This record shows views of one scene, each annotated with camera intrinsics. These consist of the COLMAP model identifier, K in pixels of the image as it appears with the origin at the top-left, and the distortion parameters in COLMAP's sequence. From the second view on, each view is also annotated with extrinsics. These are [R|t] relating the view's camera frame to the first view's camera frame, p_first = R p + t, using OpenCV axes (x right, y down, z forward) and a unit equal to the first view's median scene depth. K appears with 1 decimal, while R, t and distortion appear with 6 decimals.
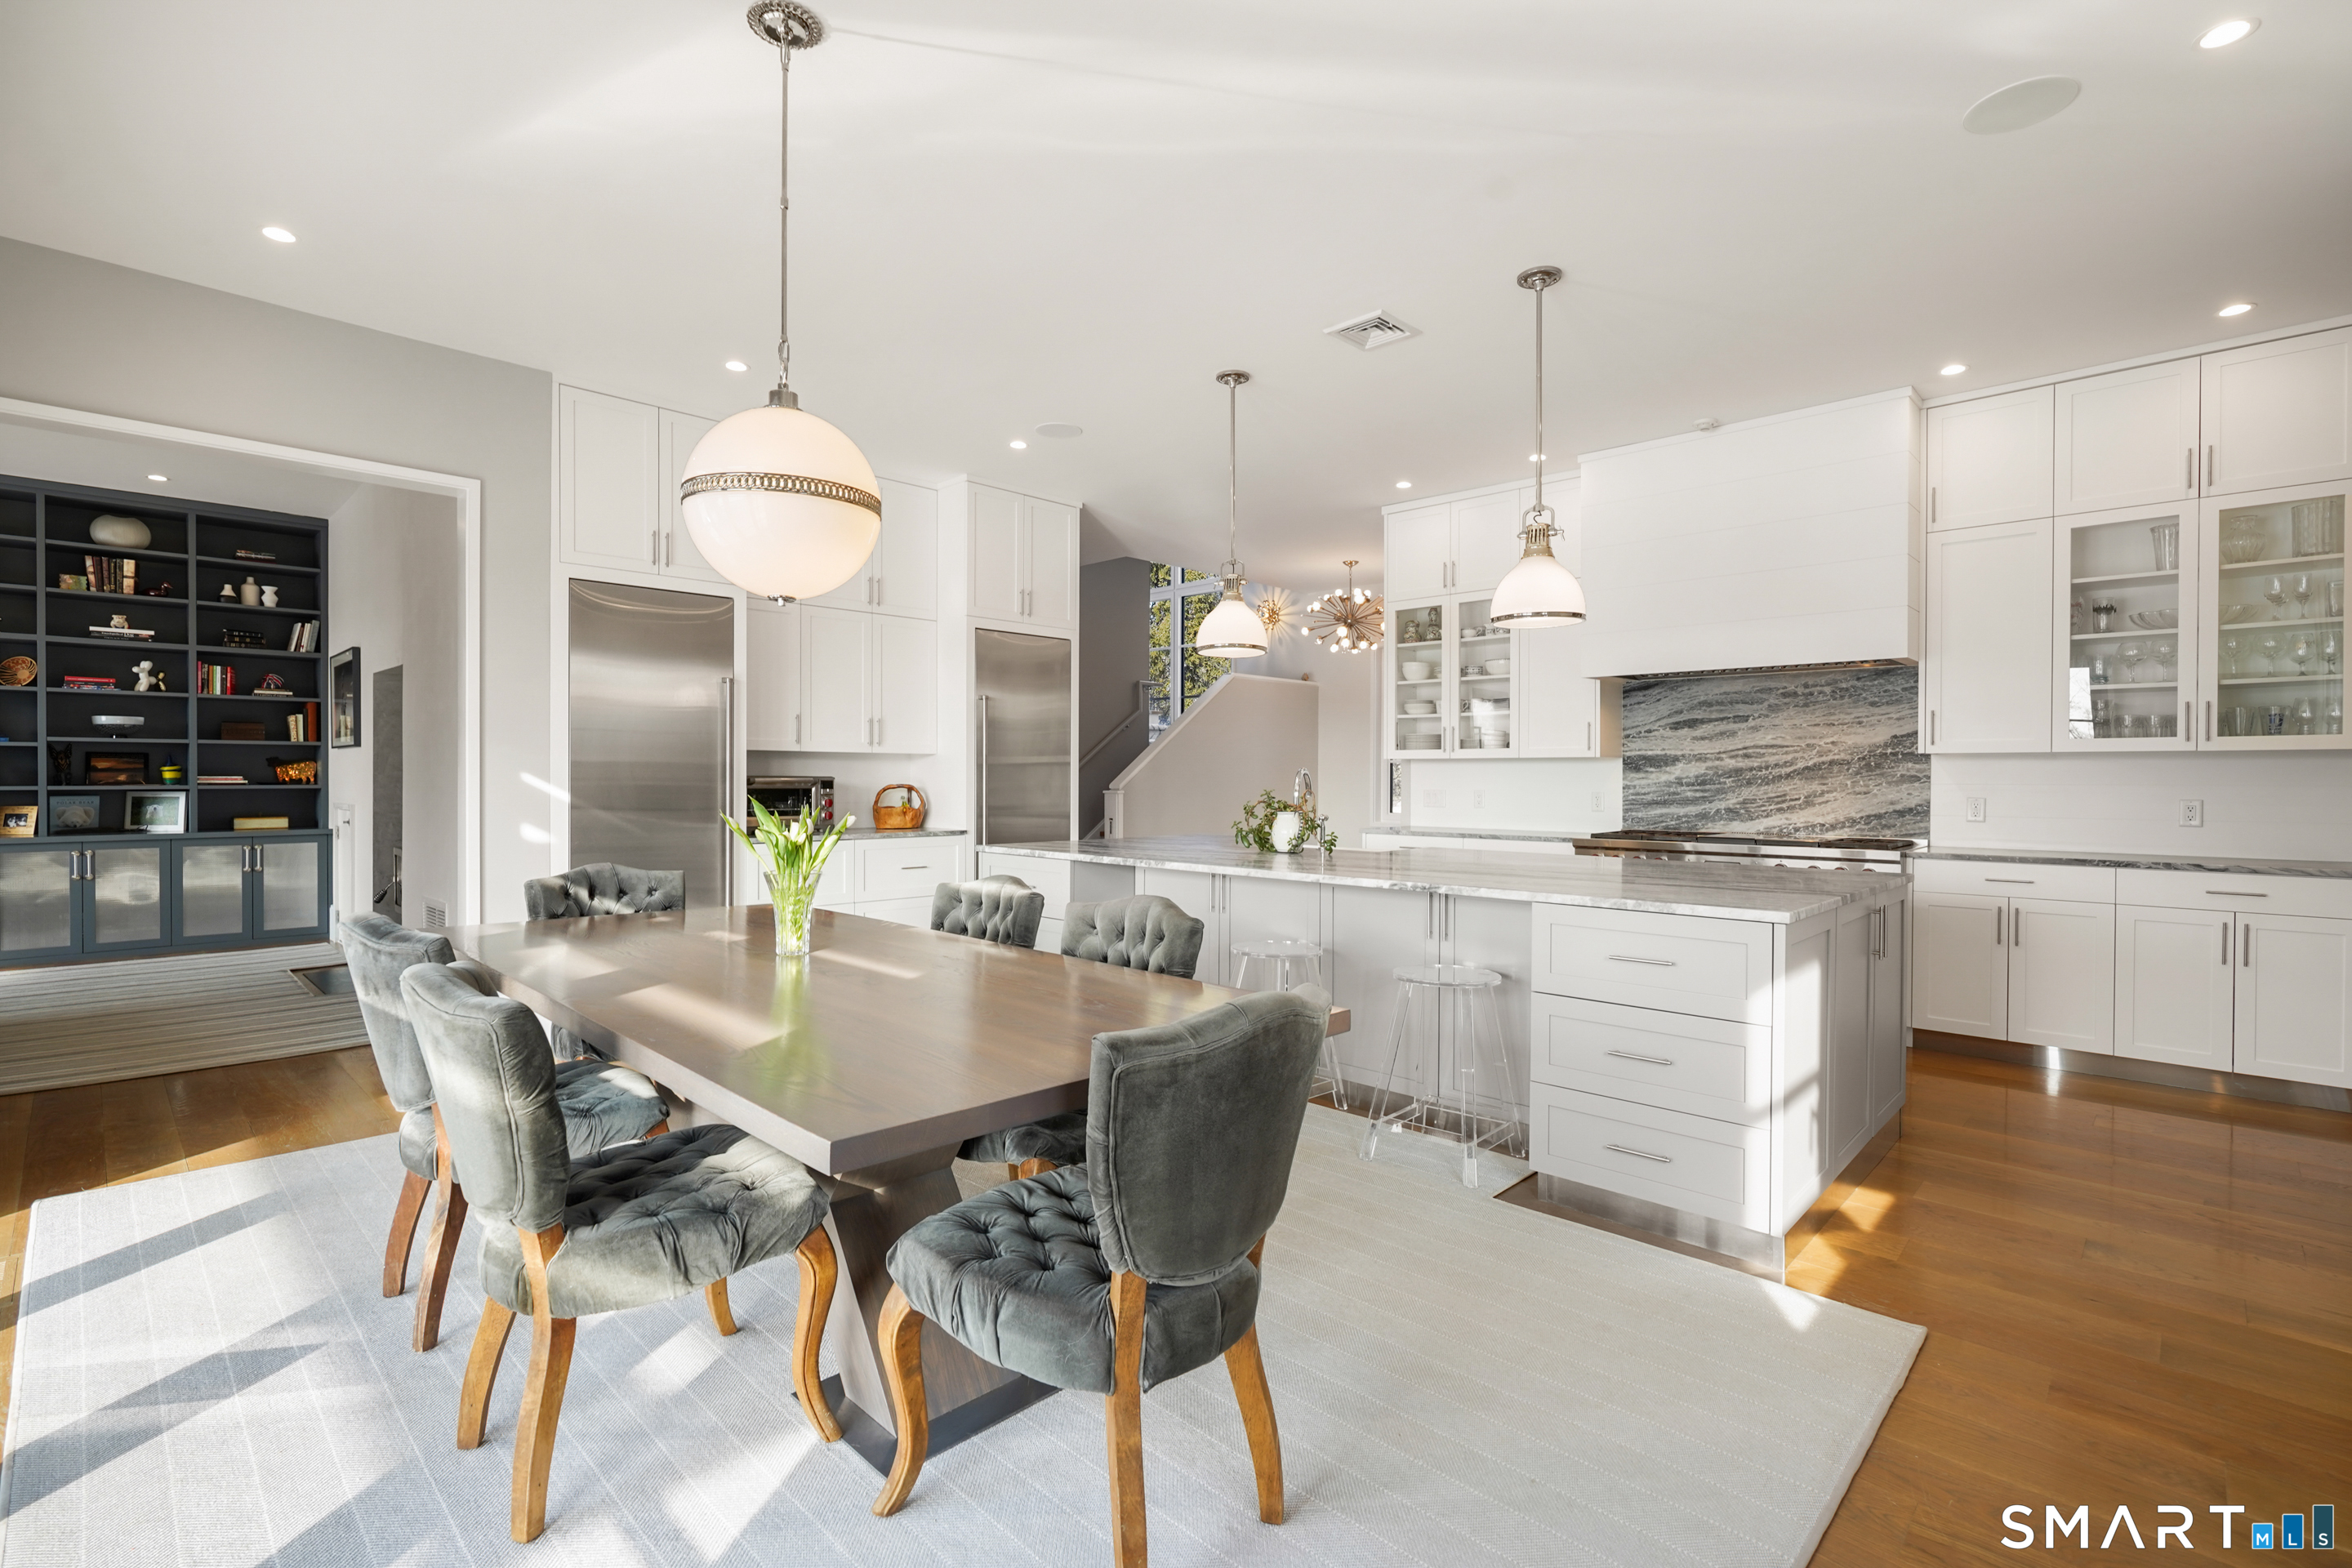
lens RADIAL K [[1064.8, 0, 1176.0], [0, 1064.8, 784.0], [0, 0, 1]] dist [0.000858, 0.000173]
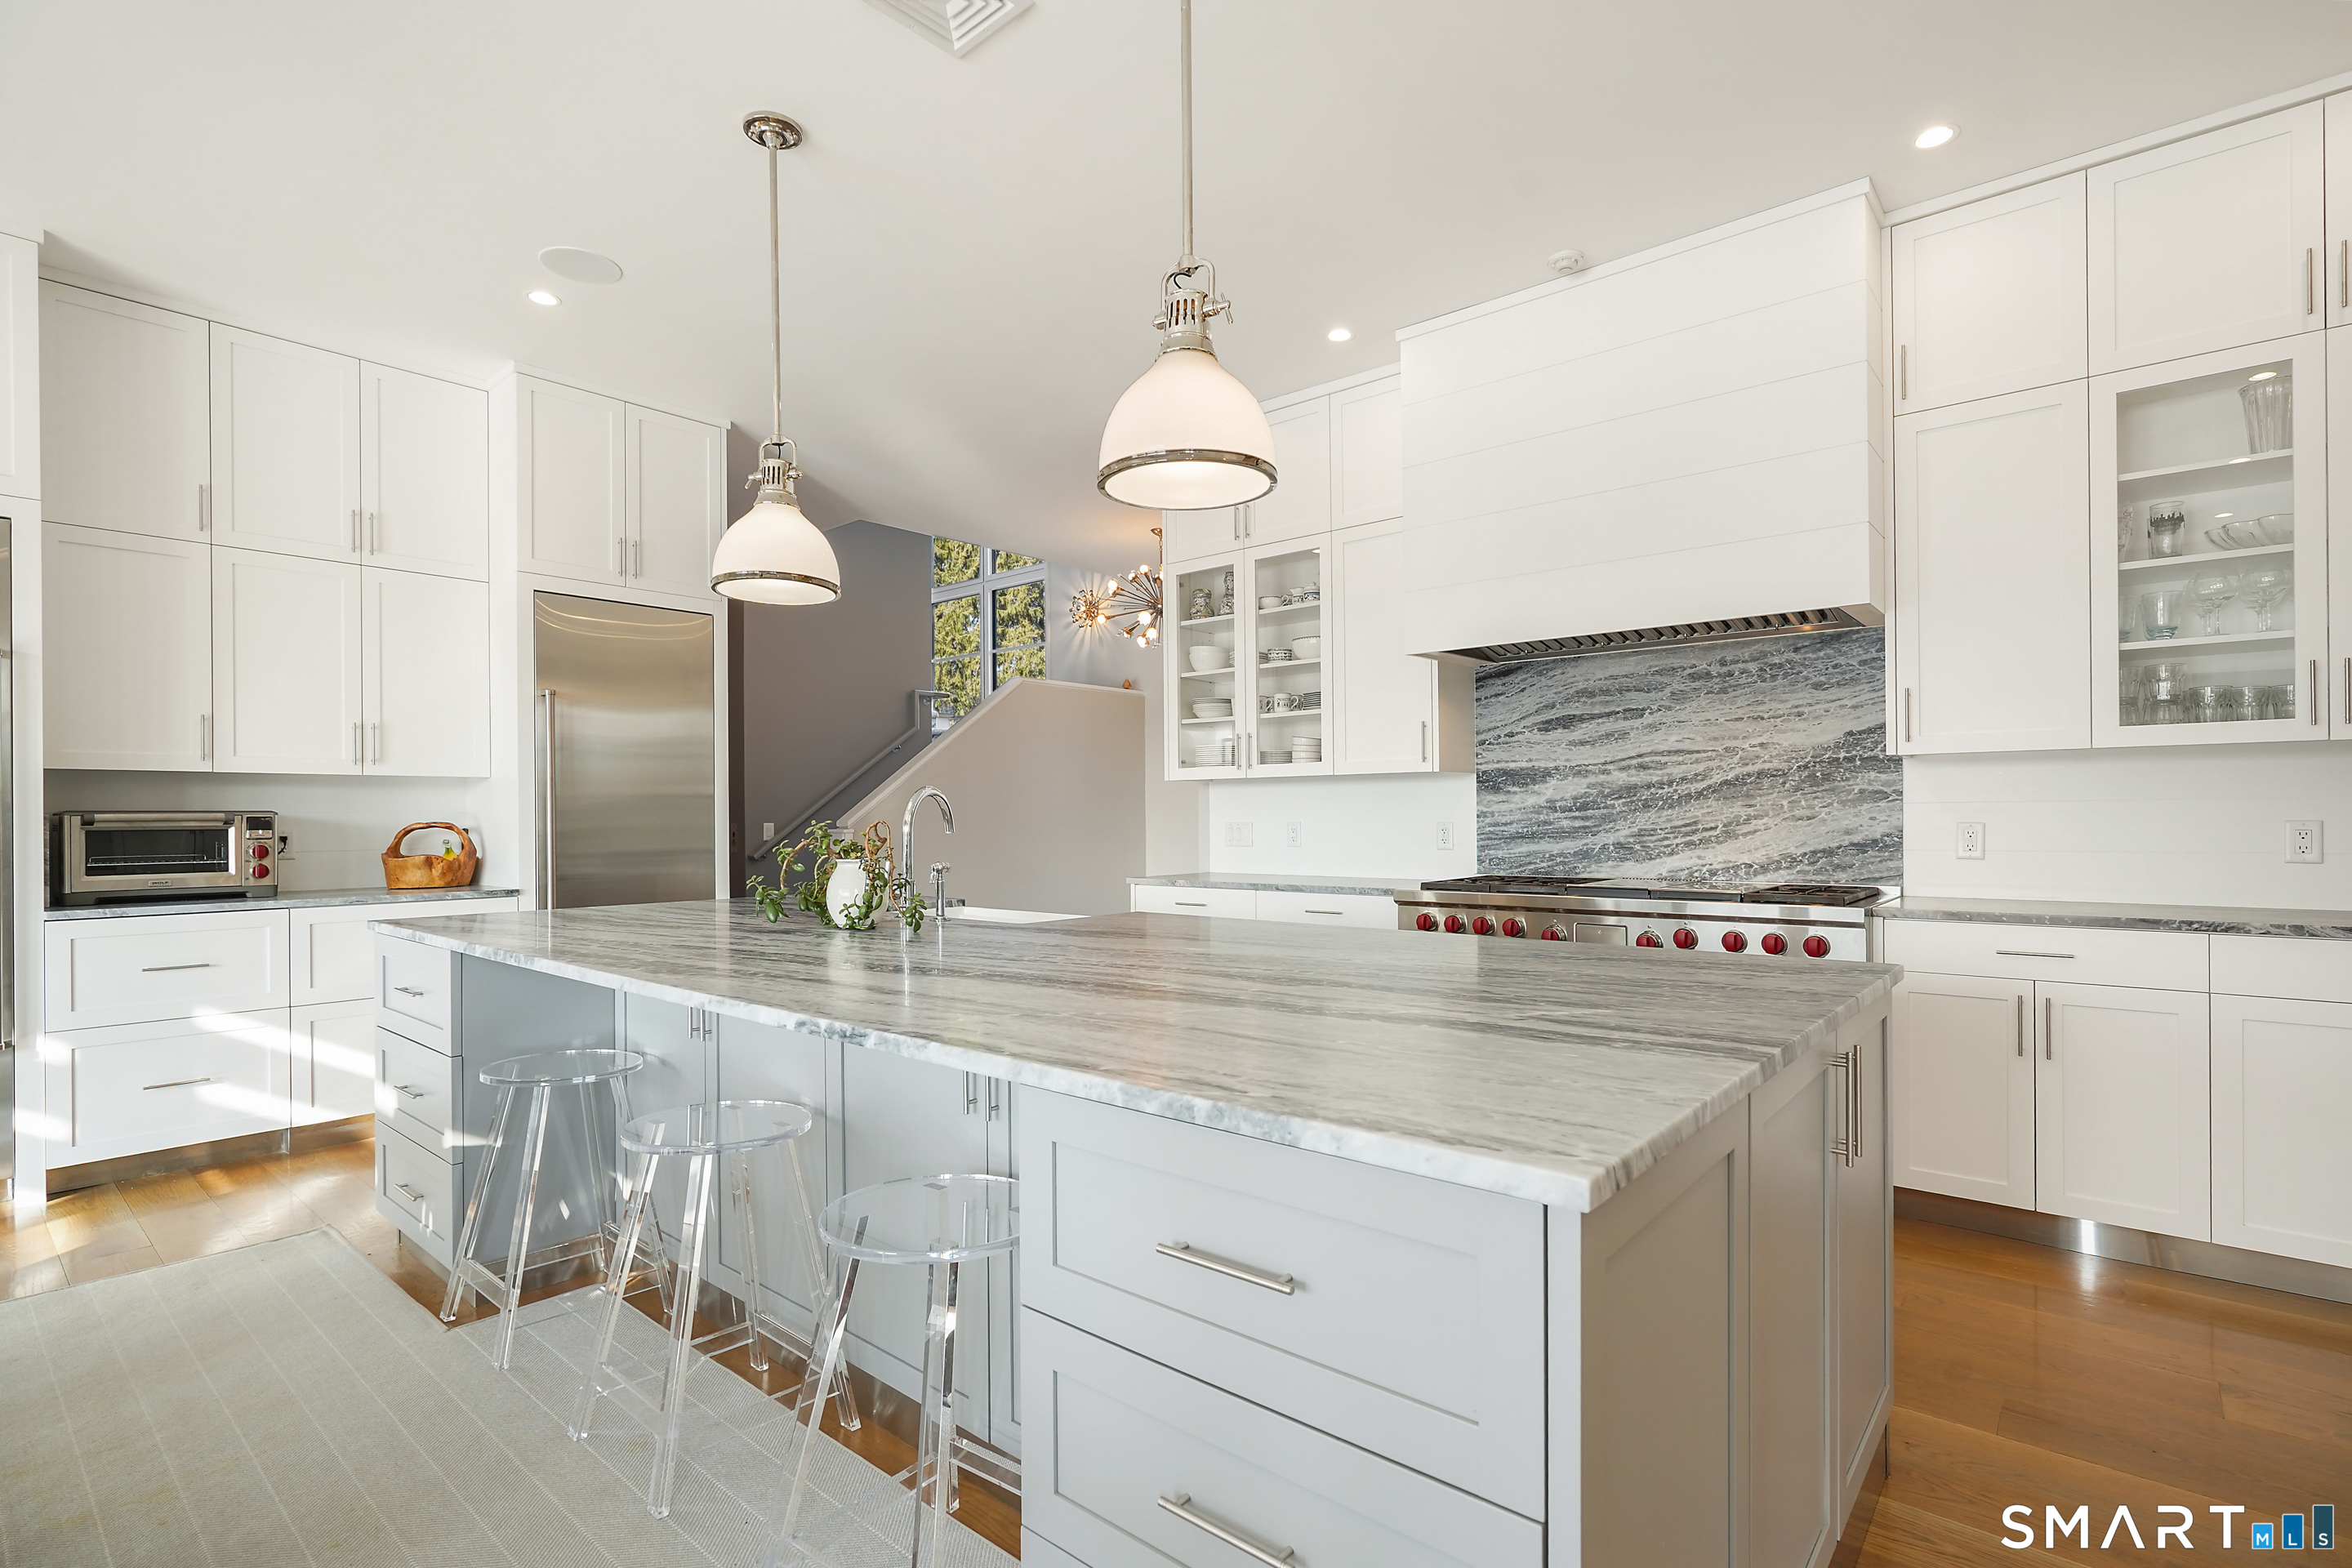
lens RADIAL K [[1103.1, 0, 1179.9], [0, 1103.1, 817.0], [0, 0, 1]] dist [-0.000391, 0.000410]
pose [[0.998418, -0.010446, 0.055254, 0.201932], [0.010853, 0.999916, -0.007076, 0.008236], [-0.055175, 0.007664, 0.998447, 0.310957]]
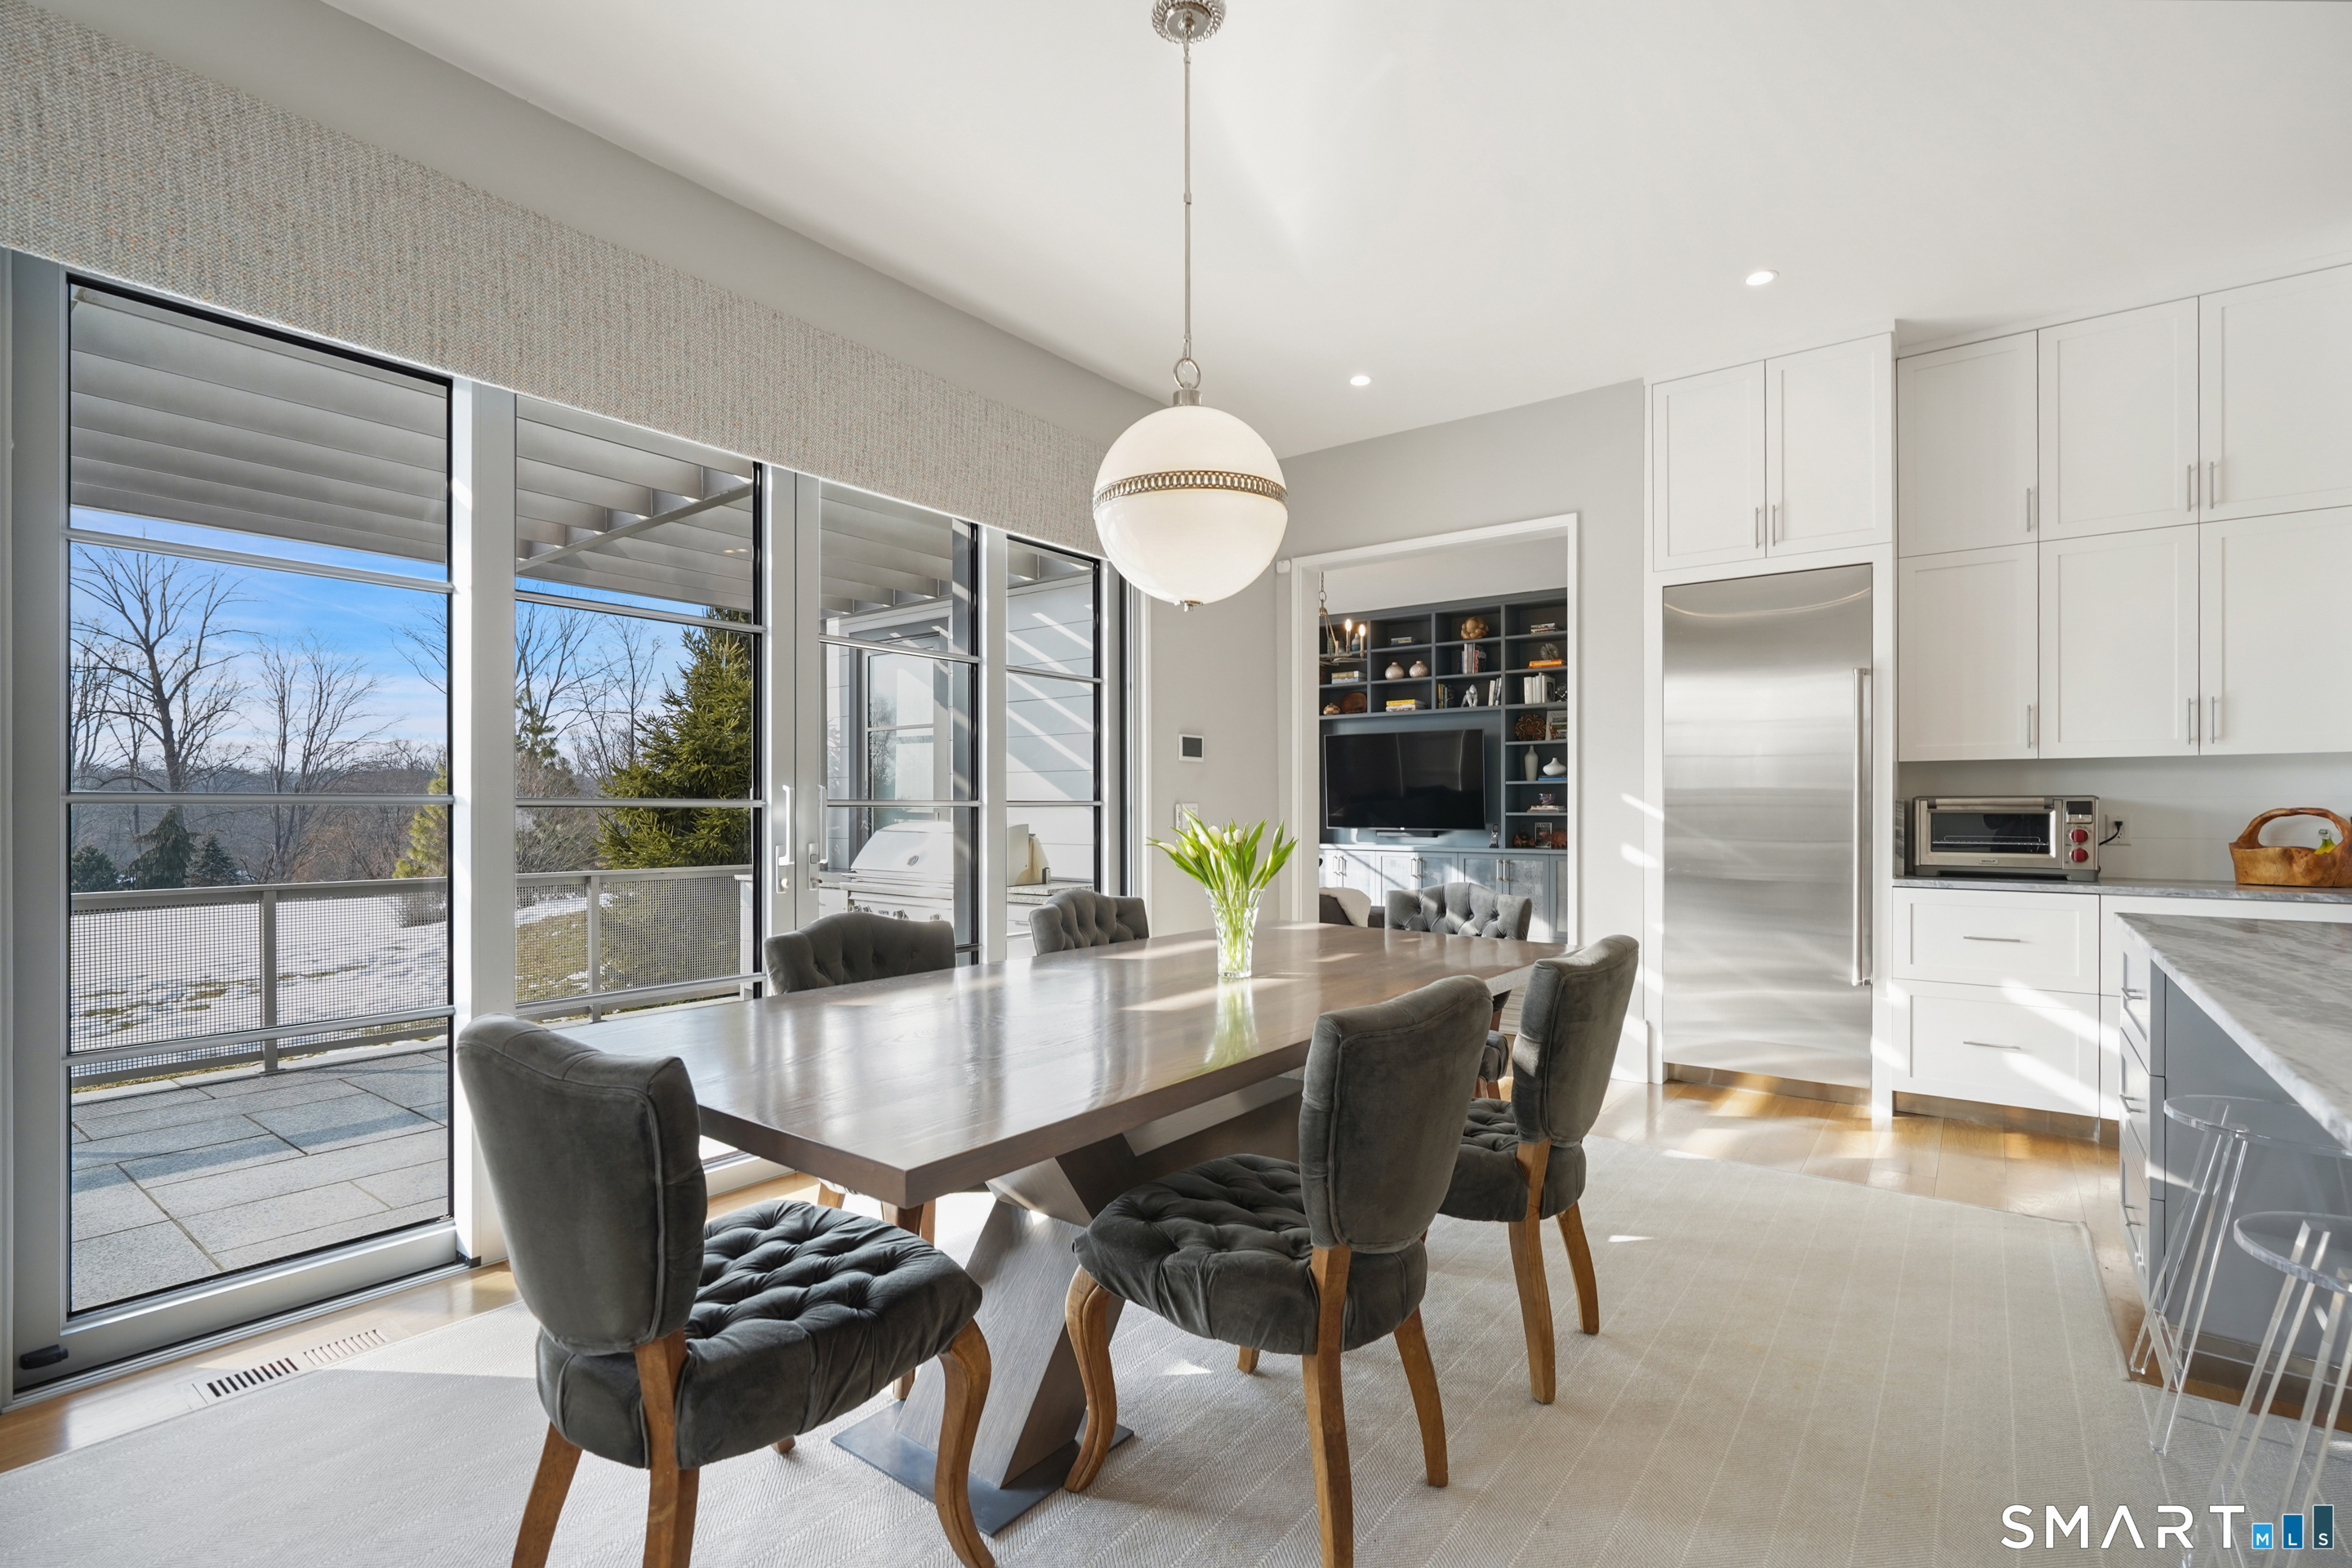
lens RADIAL K [[1071.9, 0, 1177.1], [0, 1071.9, 808.8], [0, 0, 1]] dist [0.001016, 0.000165]
pose [[0.128926, -0.003884, -0.991647, 0.263104], [-0.007649, 0.999959, -0.004911, 0.009314], [0.991625, 0.008218, 0.128891, 0.381131]]
